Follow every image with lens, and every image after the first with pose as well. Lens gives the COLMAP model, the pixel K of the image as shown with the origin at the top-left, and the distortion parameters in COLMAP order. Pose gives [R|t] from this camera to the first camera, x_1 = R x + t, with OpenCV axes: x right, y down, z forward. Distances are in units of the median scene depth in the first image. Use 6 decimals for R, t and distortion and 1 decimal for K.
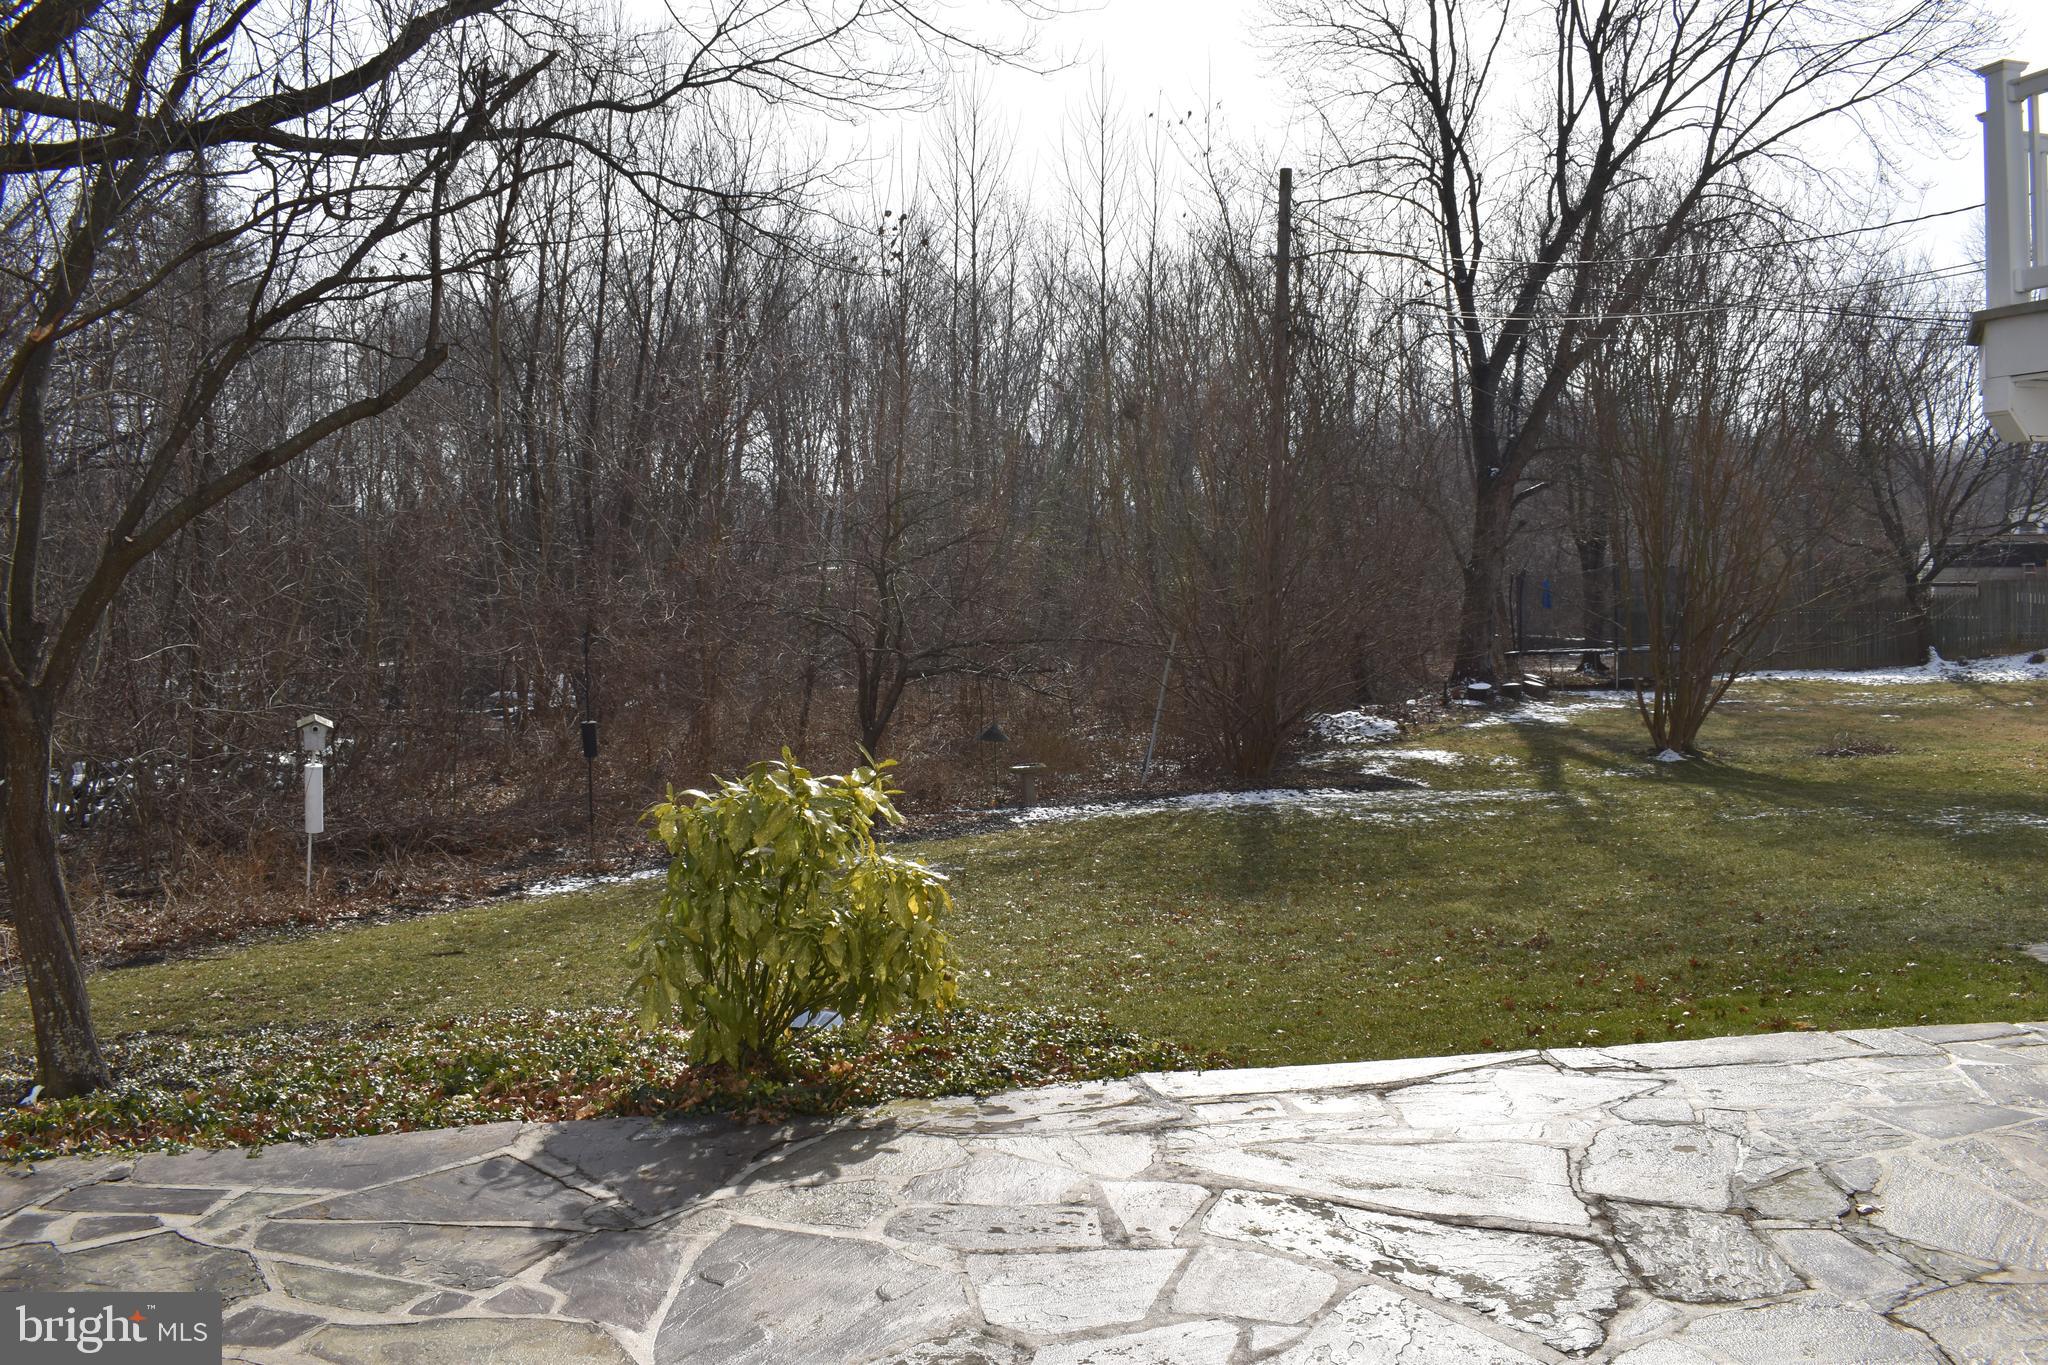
lens RADIAL K [[1611.6, 0, 1033.0], [0, 1611.6, 678.2], [0, 0, 1]] dist [-0.102750, 0.022776]
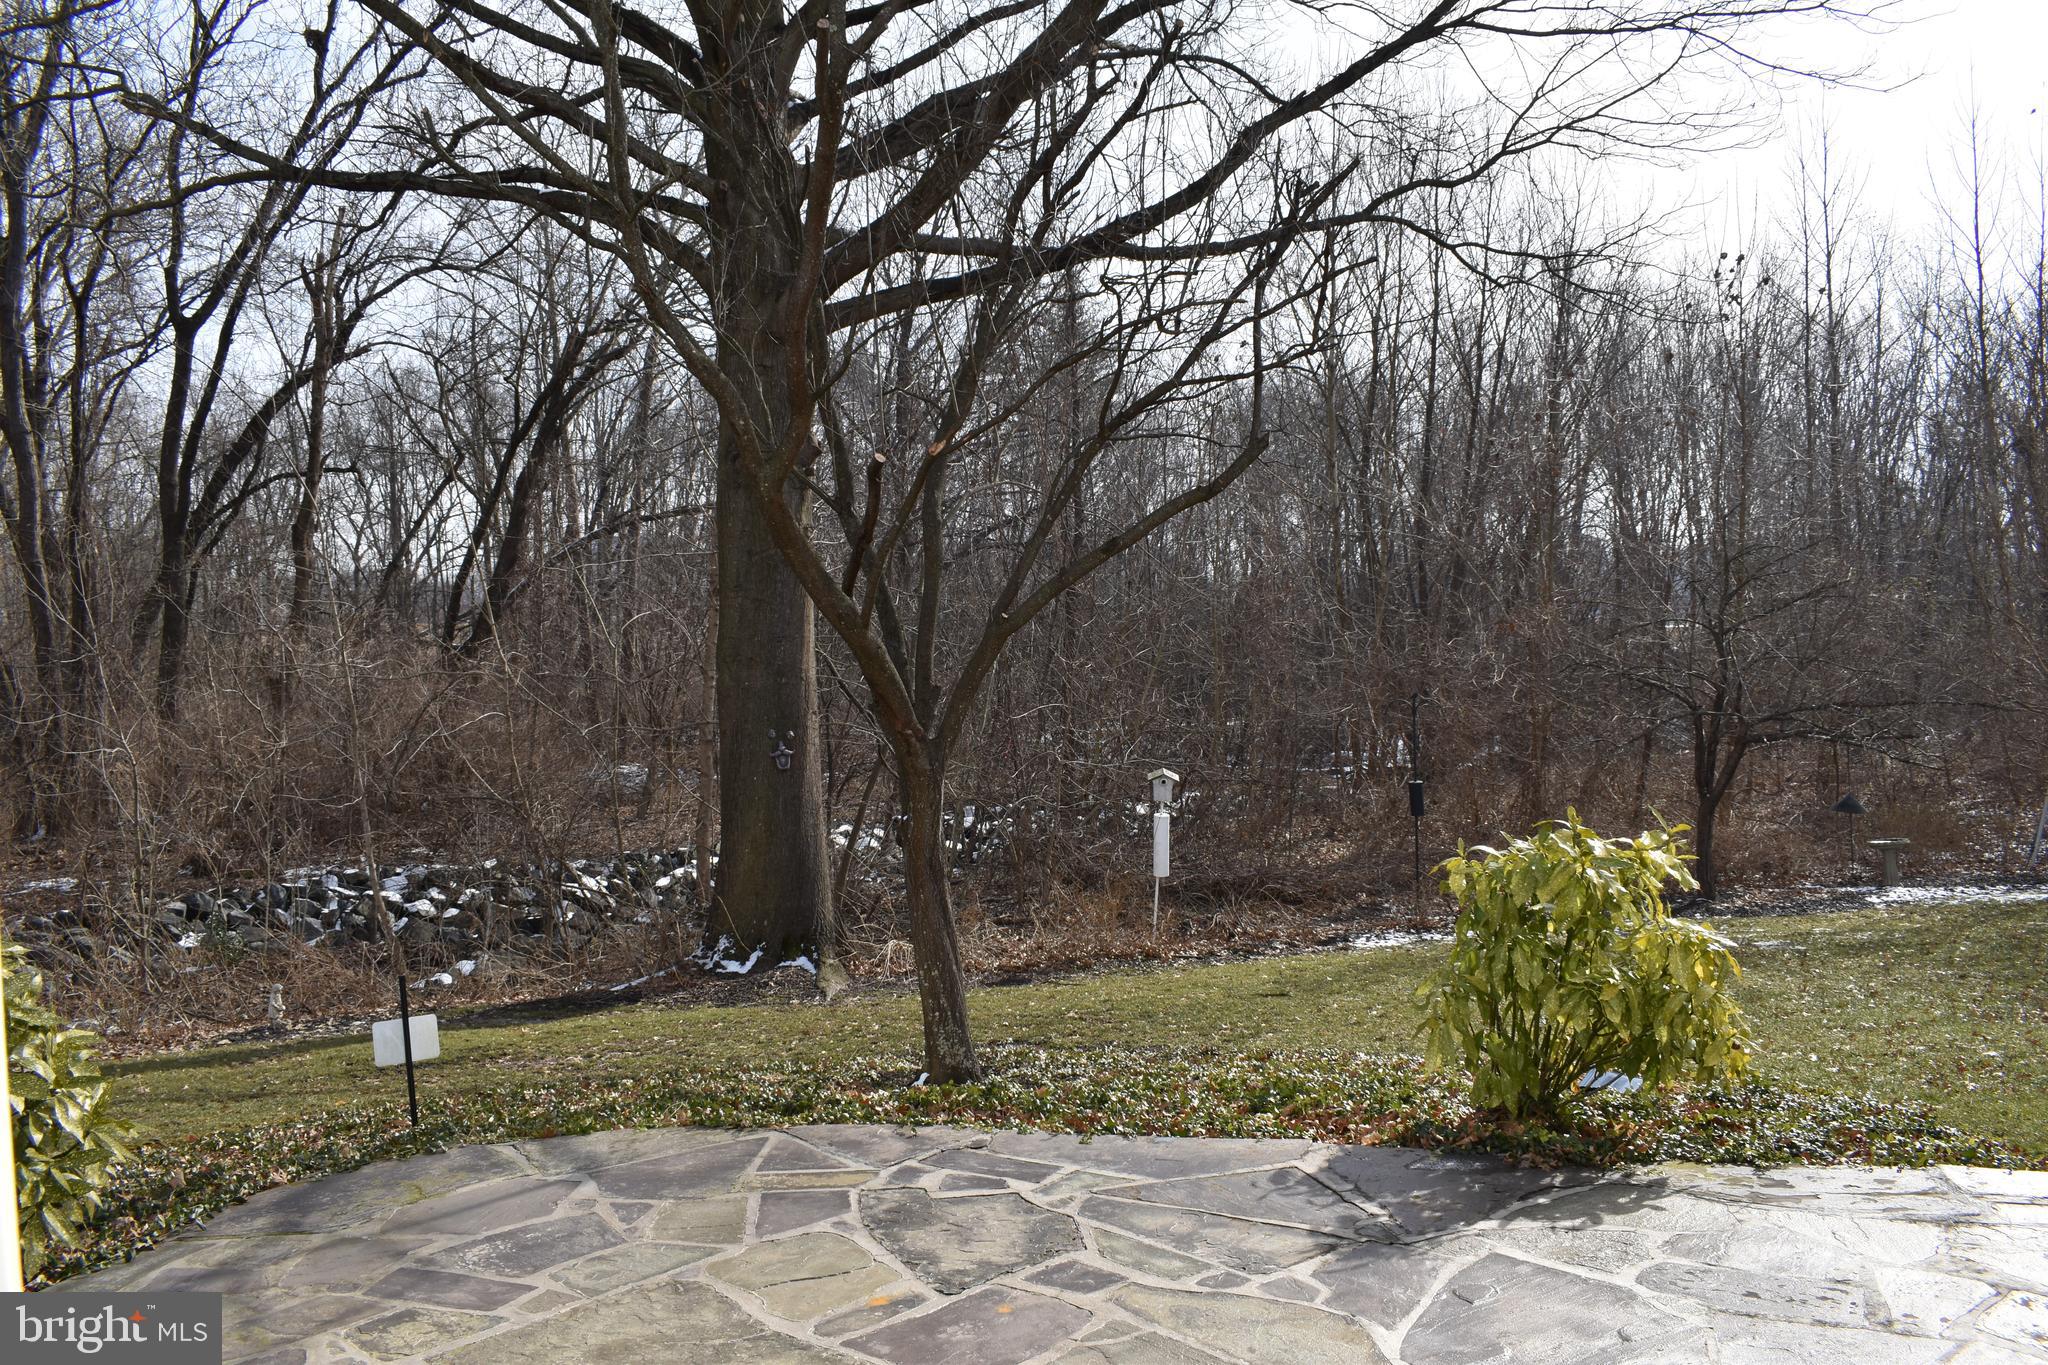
lens RADIAL K [[1611.6, 0, 1019.7], [0, 1611.6, 674.0], [0, 0, 1]] dist [-0.102750, 0.022776]
pose [[0.867062, -0.005538, -0.498169, 0.016357], [-0.014829, 0.999208, -0.036919, 0.000011], [0.497979, 0.039398, 0.866294, -0.022020]]
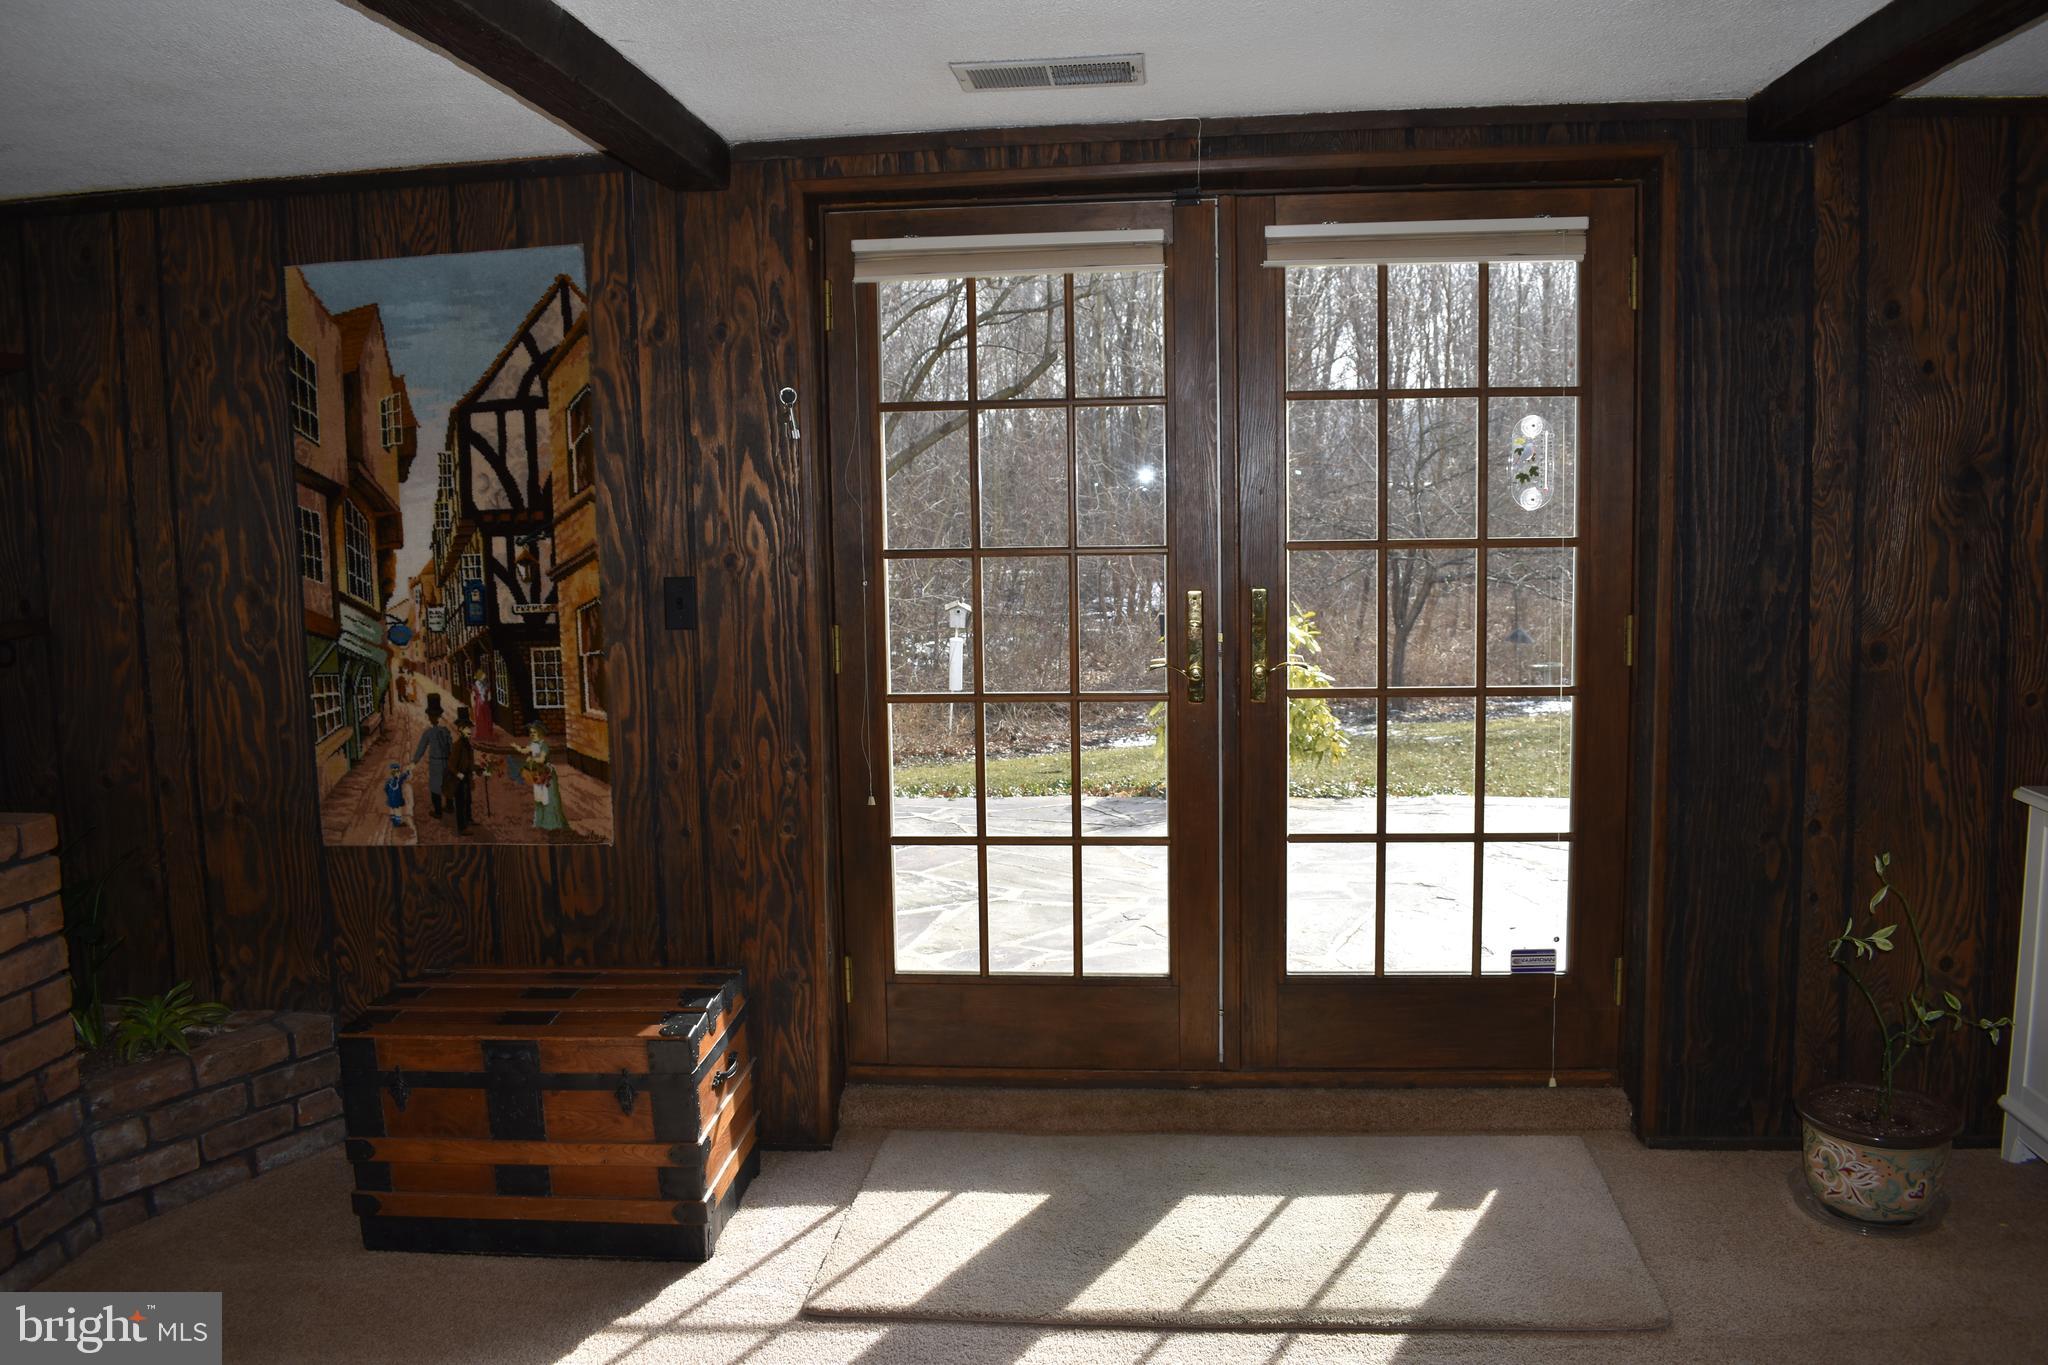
lens RADIAL K [[1611.6, 0, 1026.4], [0, 1611.6, 683.9], [0, 0, 1]] dist [-0.102750, 0.022776]
pose [[0.931560, 0.036872, -0.361714, 0.088464], [-0.016592, 0.998119, 0.059013, 0.012052], [0.363210, -0.048972, 0.930419, -0.236604]]
